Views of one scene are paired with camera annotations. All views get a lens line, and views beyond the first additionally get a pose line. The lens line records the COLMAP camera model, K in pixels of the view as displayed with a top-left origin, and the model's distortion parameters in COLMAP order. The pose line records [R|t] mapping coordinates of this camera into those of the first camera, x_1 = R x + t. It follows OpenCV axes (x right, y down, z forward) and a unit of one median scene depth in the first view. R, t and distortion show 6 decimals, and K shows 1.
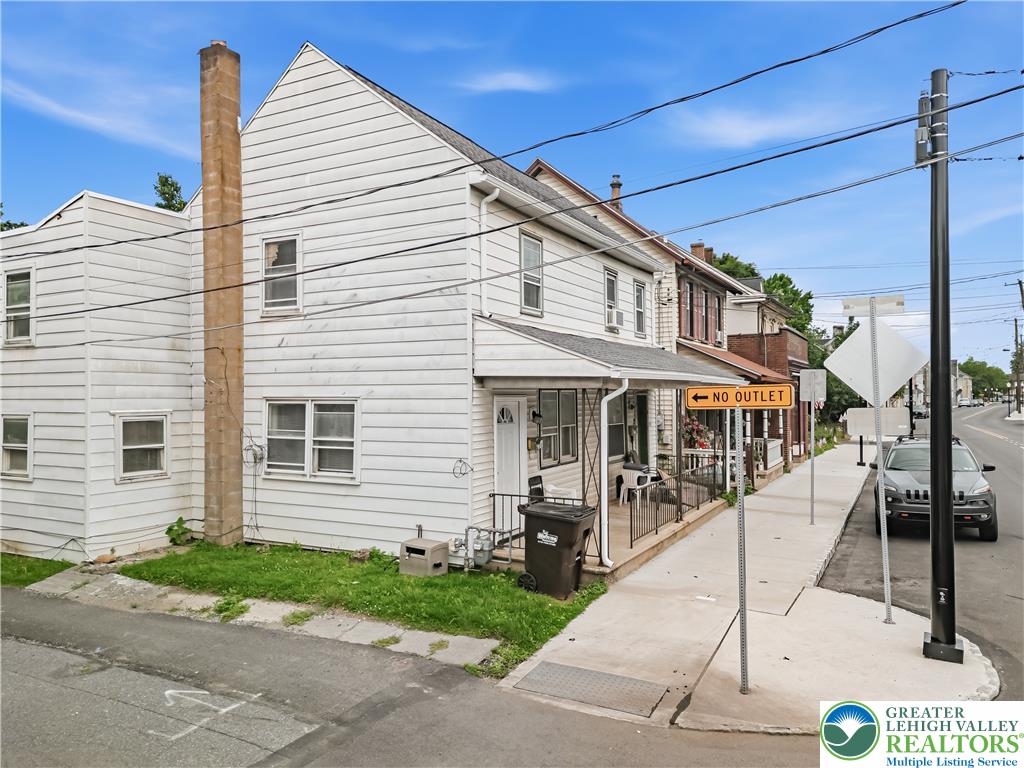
lens RADIAL K [[712.2, 0, 510.0], [0, 712.2, 383.8], [0, 0, 1]] dist [0.038203, -0.003716]
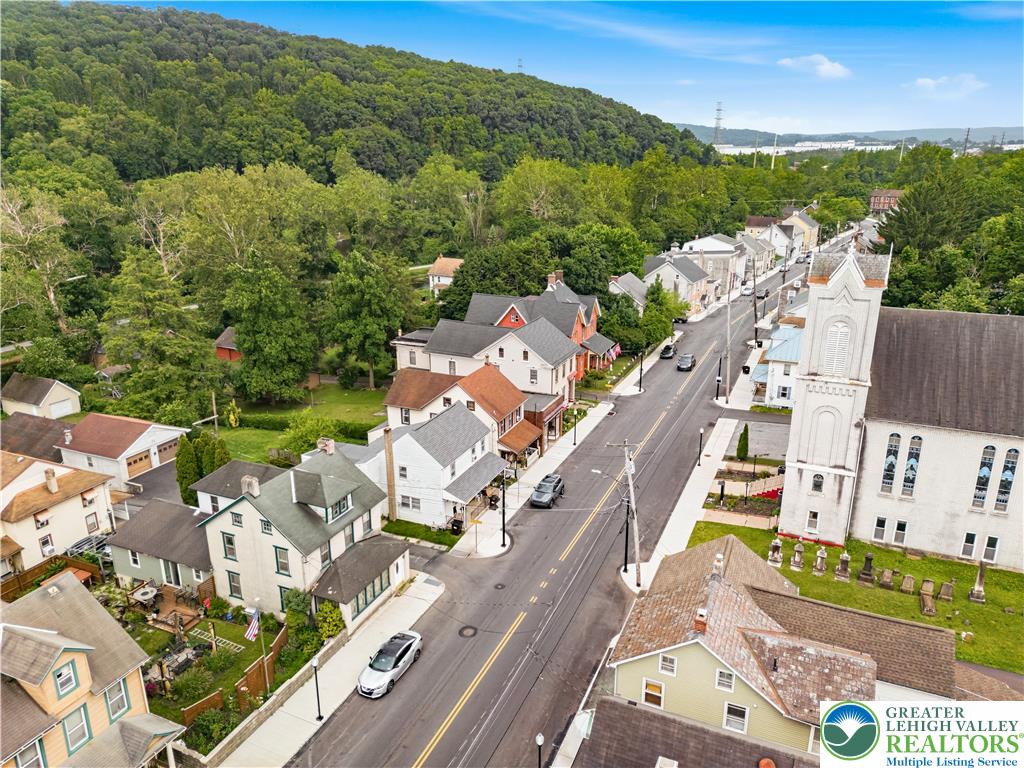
lens RADIAL K [[712.2, 0, 513.4], [0, 712.2, 383.2], [0, 0, 1]] dist [0.038203, -0.003716]
pose [[0.997110, -0.020744, 0.073091, 0.125129], [-0.003961, 0.946505, 0.322664, -2.919522], [-0.075874, -0.322021, 0.943687, -4.421529]]
